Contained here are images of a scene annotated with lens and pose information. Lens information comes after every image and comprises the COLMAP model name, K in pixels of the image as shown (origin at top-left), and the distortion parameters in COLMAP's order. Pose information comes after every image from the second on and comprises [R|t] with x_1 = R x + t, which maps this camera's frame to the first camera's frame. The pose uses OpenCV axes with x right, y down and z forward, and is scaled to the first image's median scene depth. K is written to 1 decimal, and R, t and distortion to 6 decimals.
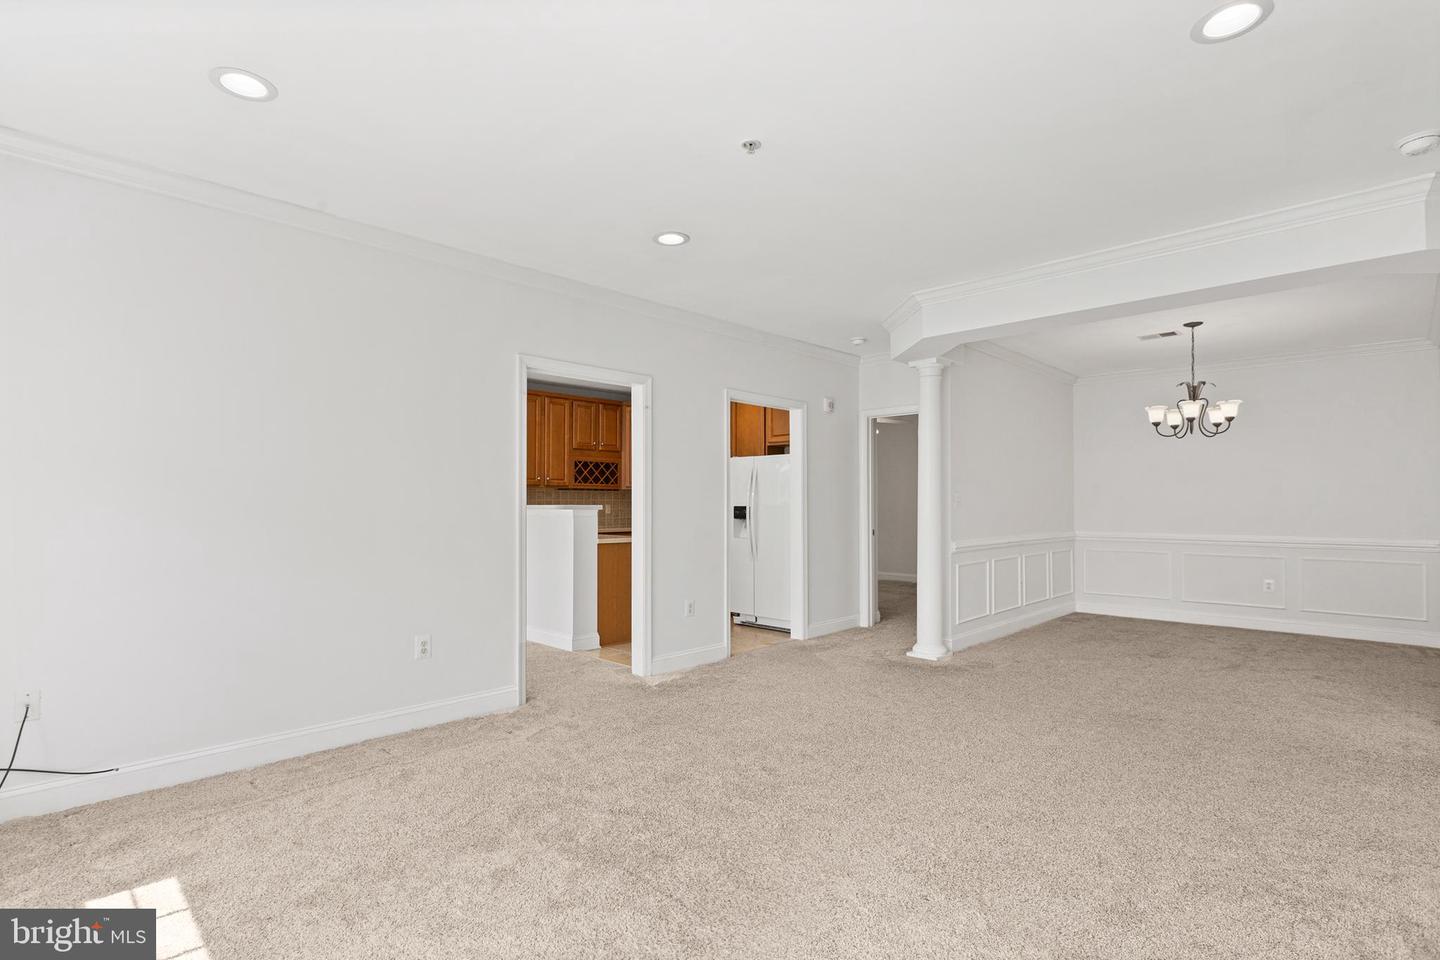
lens RADIAL K [[700.3, 0, 715.6], [0, 700.3, 502.1], [0, 0, 1]] dist [0.000045, 0.000304]
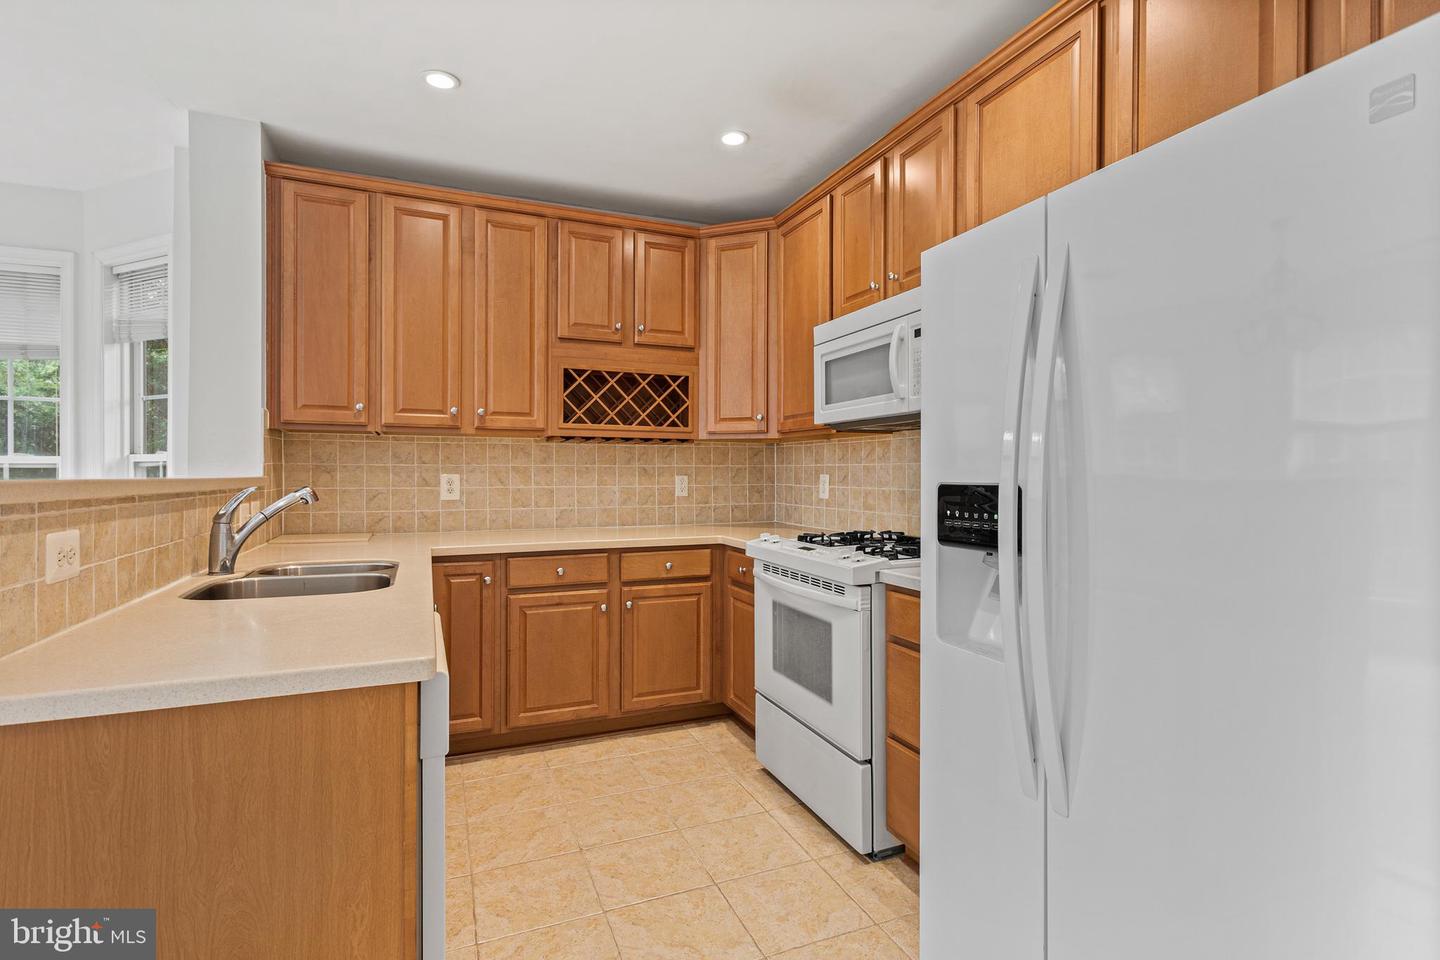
lens RADIAL K [[687.3, 0, 720.0], [0, 687.3, 480.0], [0, 0, 1]] dist [-0.002838, 0.000036]
pose [[0.922503, 0.001942, -0.385985, 0.037159], [0.002021, 0.999949, 0.009862, 0.002218], [0.385985, -0.009878, 0.922452, 0.660024]]
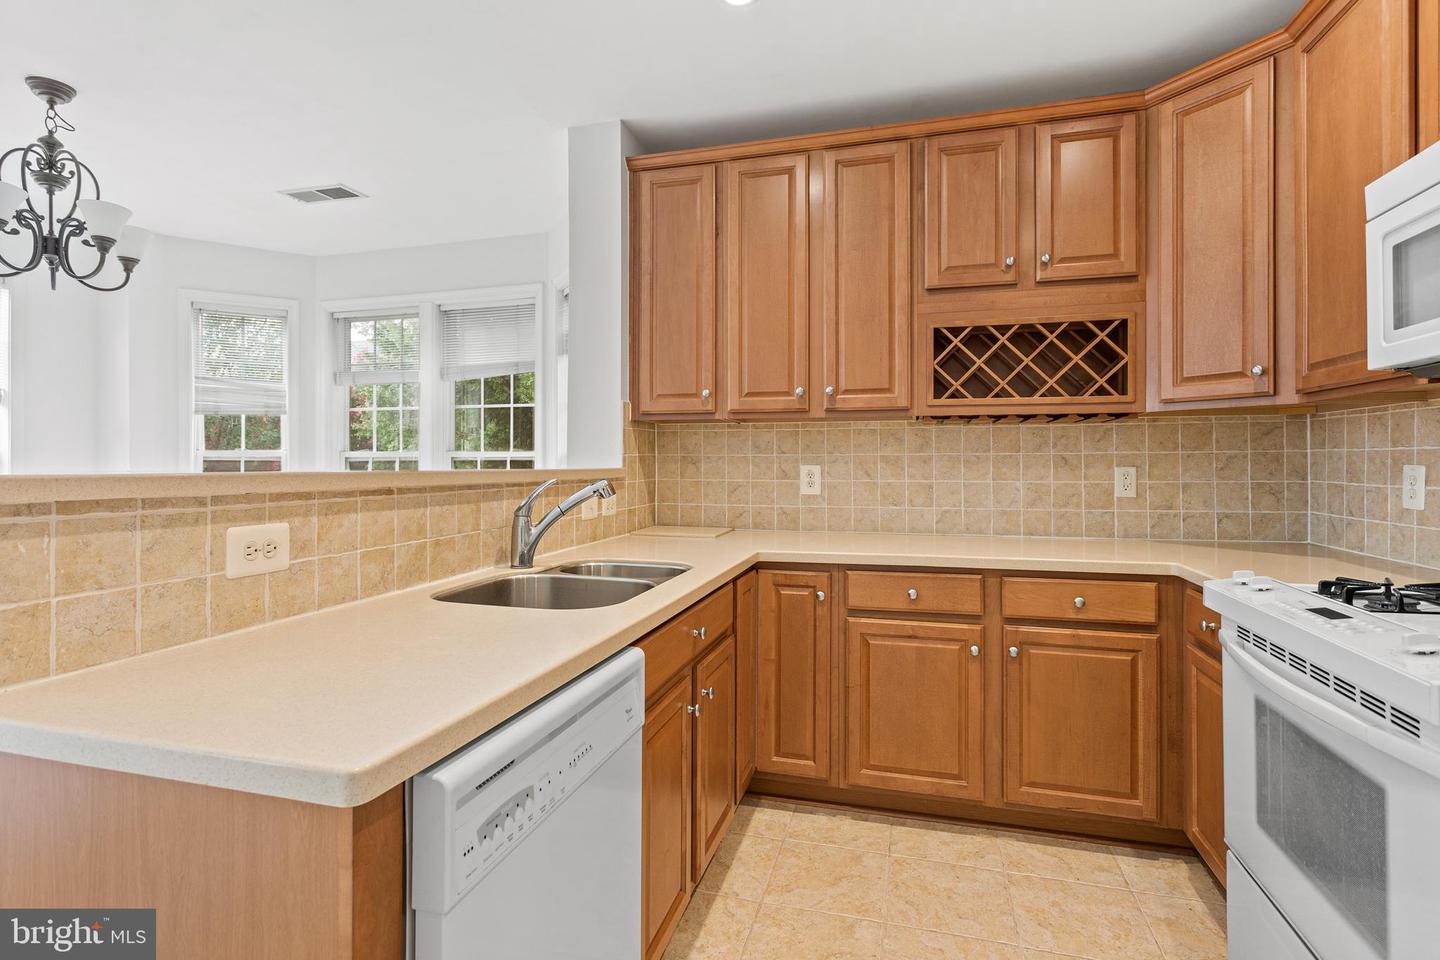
lens RADIAL K [[696.3, 0, 717.3], [0, 696.3, 462.5], [0, 0, 1]] dist [-0.000737, 0.000904]
pose [[0.478861, -0.004953, -0.877877, 0.026592], [0.003972, 0.999986, -0.003476, 0.002059], [0.877882, -0.001822, 0.478874, 0.758242]]
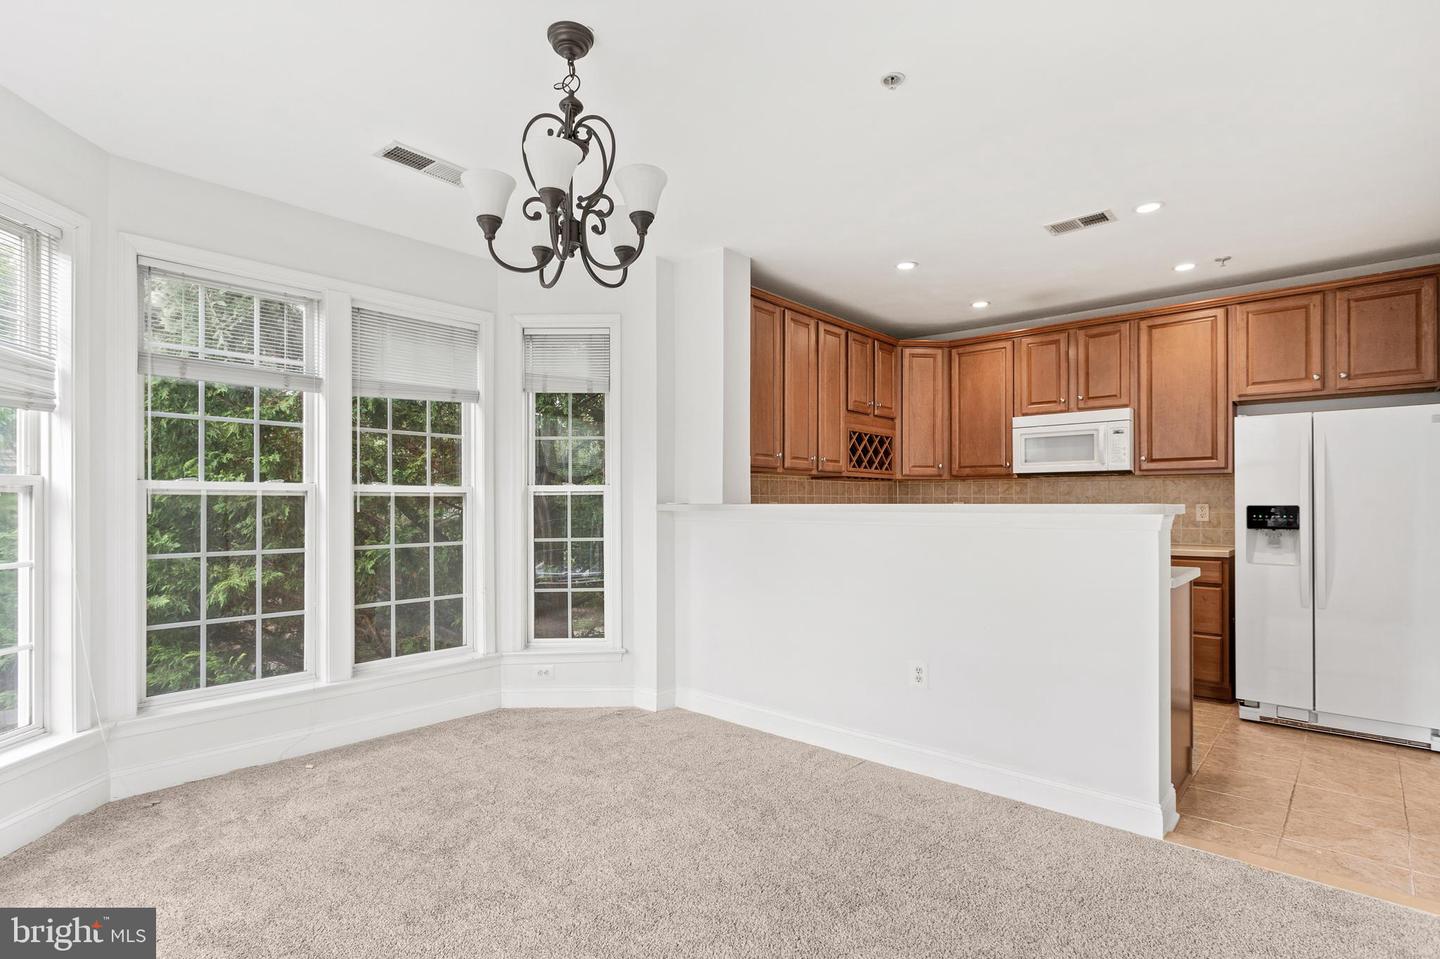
lens RADIAL K [[705.5, 0, 715.4], [0, 705.5, 502.8], [0, 0, 1]] dist [-0.002493, -0.000210]
pose [[0.999018, -0.001649, 0.044278, -0.341280], [0.001482, 0.999992, 0.003809, 0.000801], [-0.044284, -0.003740, 0.999012, 0.392542]]
